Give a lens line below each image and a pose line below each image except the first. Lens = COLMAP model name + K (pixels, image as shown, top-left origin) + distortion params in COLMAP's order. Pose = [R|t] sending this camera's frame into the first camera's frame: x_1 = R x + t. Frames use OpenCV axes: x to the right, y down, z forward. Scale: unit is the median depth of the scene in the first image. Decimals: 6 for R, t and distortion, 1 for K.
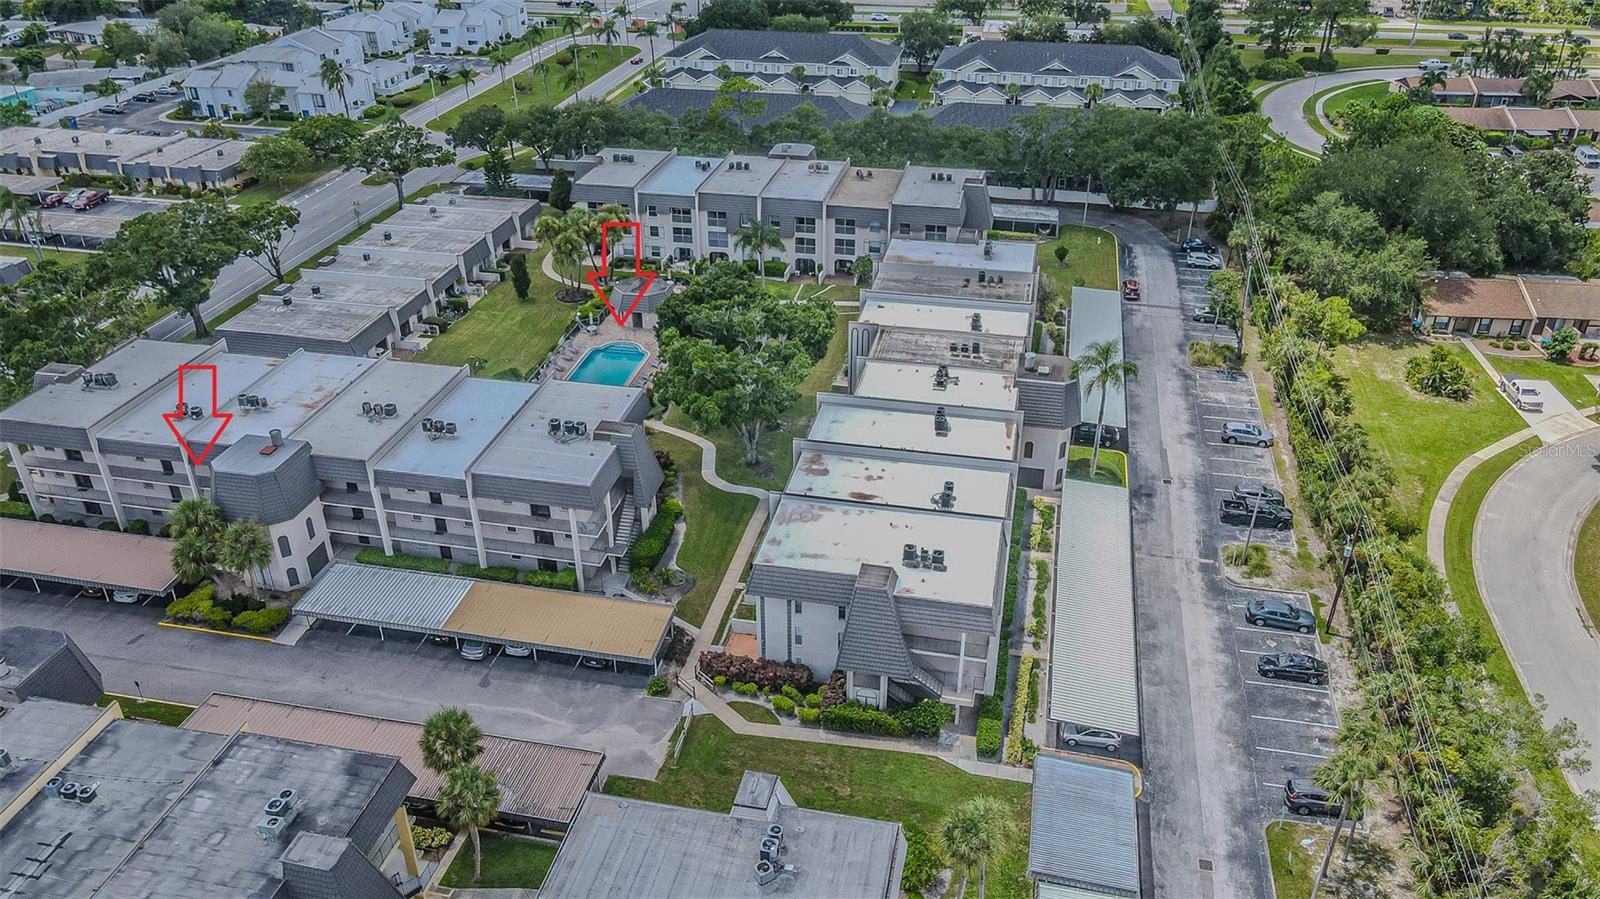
lens RADIAL K [[1186.0, 0, 803.3], [0, 1186.0, 445.0], [0, 0, 1]] dist [-0.008761, 0.041118]
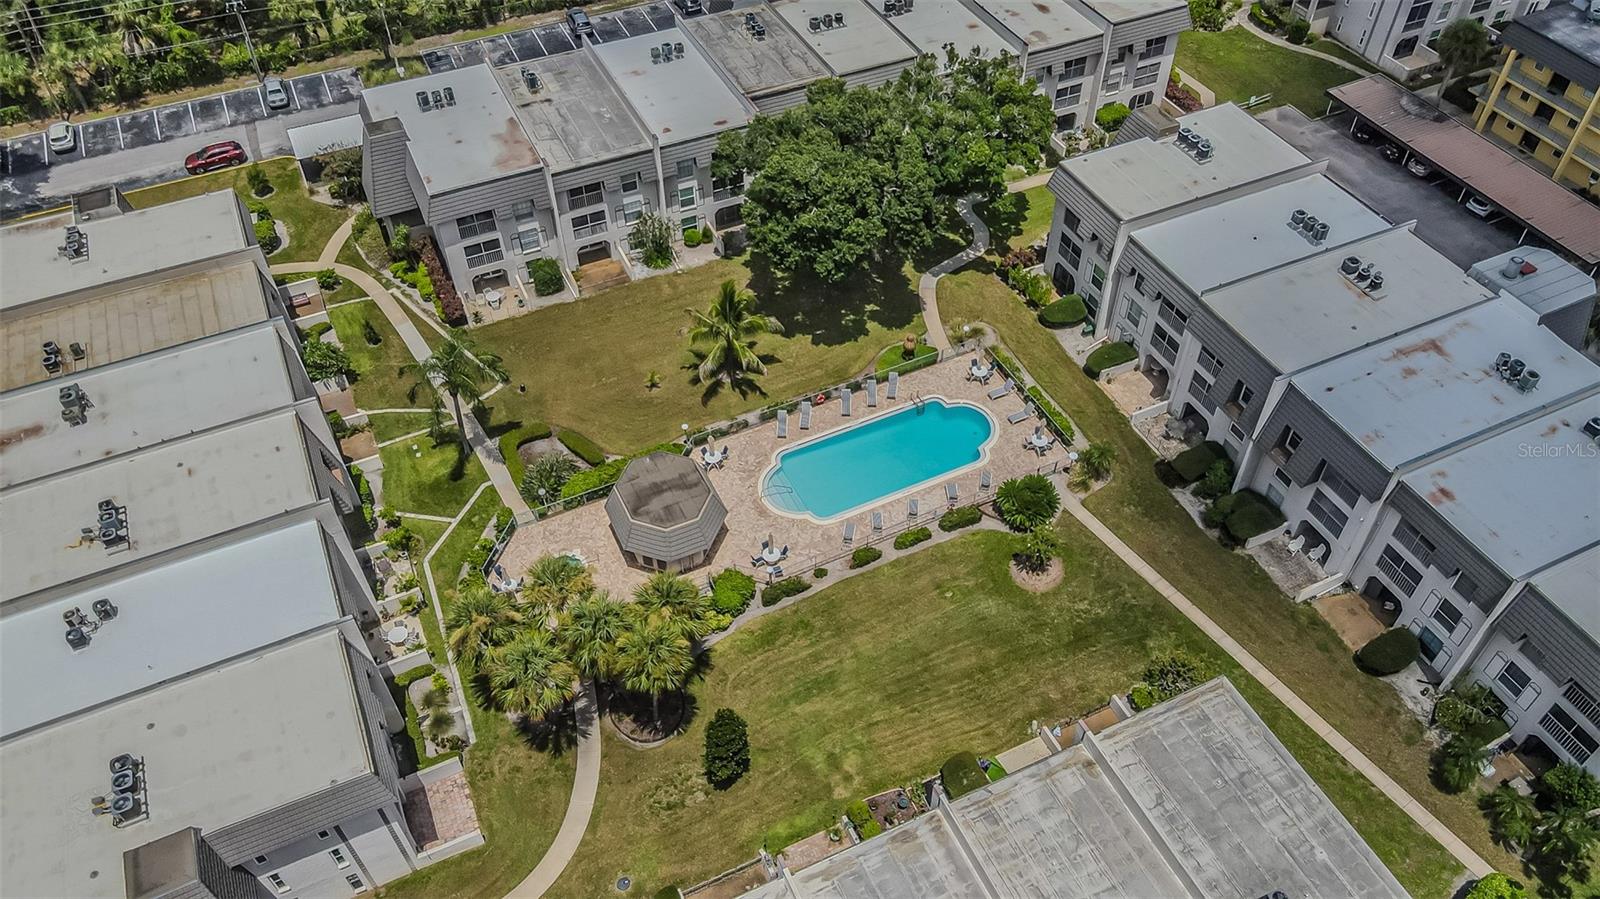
lens RADIAL K [[1179.2, 0, 800.0], [0, 1179.2, 449.5], [0, 0, 1]] dist [-0.005416, 0.048127]
pose [[-0.598212, -0.576286, 0.556809, -0.463900], [0.405367, 0.381761, 0.830624, -0.562101], [-0.691245, 0.722601, 0.005233, 0.980514]]
